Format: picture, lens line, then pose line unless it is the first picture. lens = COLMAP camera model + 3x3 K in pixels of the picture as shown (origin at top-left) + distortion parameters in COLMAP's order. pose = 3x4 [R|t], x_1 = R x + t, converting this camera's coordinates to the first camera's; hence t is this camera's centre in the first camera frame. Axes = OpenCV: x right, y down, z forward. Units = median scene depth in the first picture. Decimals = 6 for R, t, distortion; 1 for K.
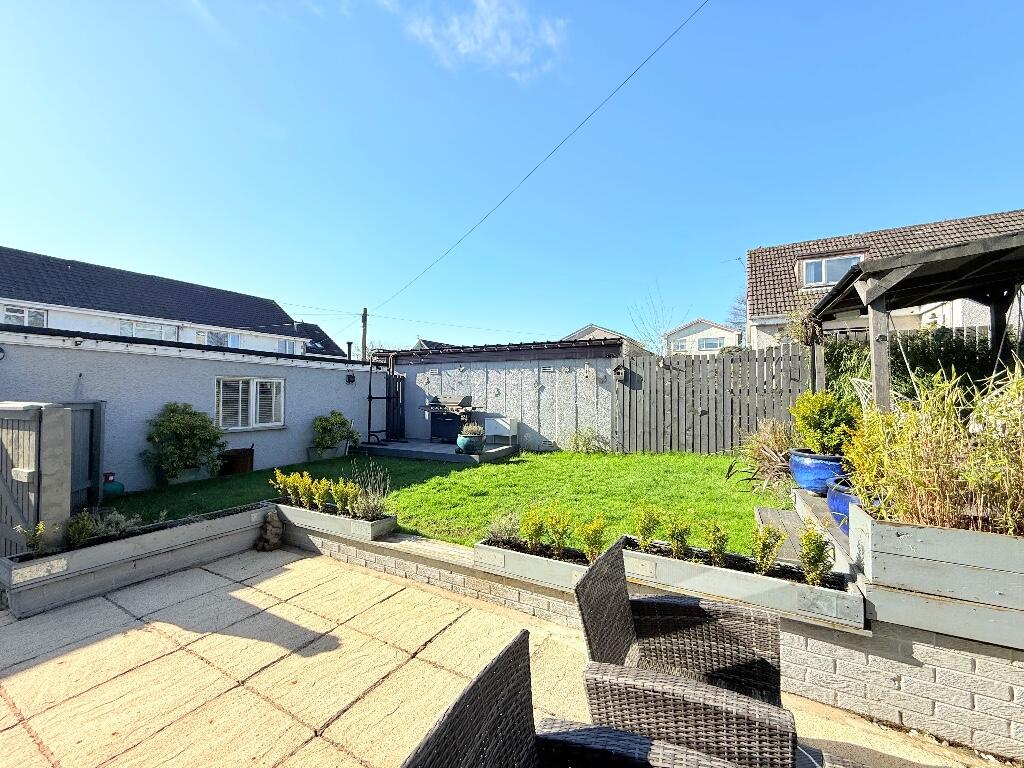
lens RADIAL K [[410.0, 0, 510.8], [0, 410.0, 384.7], [0, 0, 1]] dist [-0.001711, 0.001428]
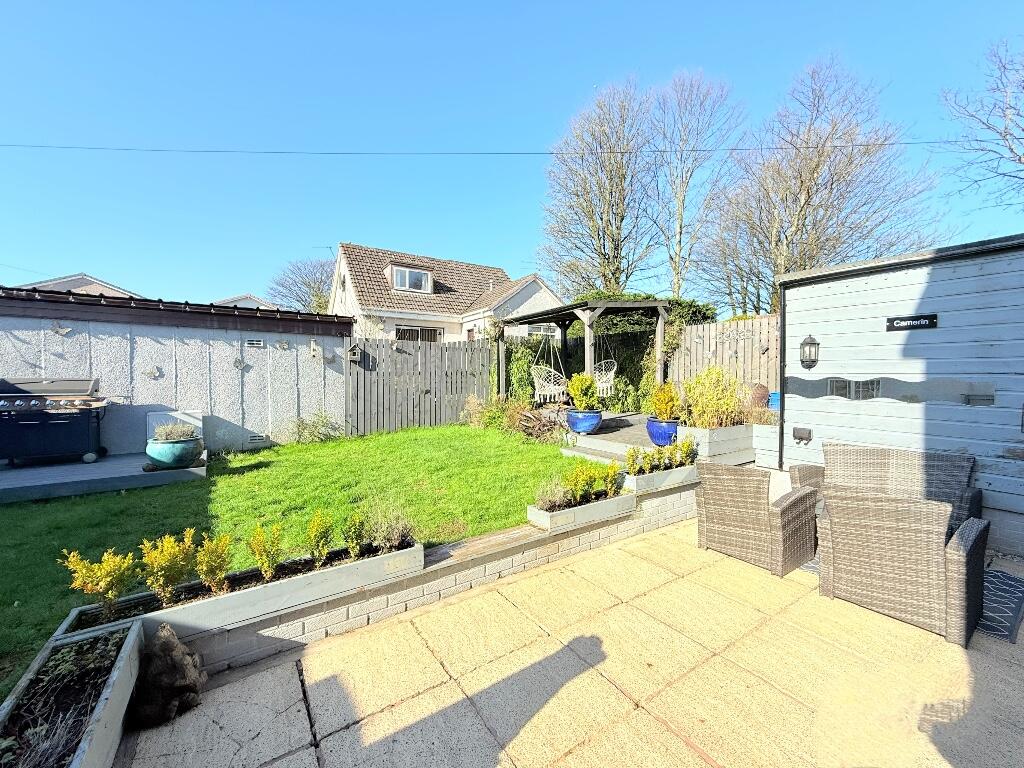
lens RADIAL K [[410.0, 0, 510.8], [0, 410.0, 384.1], [0, 0, 1]] dist [-0.001711, 0.001428]
pose [[0.455564, -0.017969, 0.890022, -0.413059], [-0.020294, 0.999327, 0.030563, 0.005814], [-0.889972, -0.031986, 0.454892, 0.231186]]
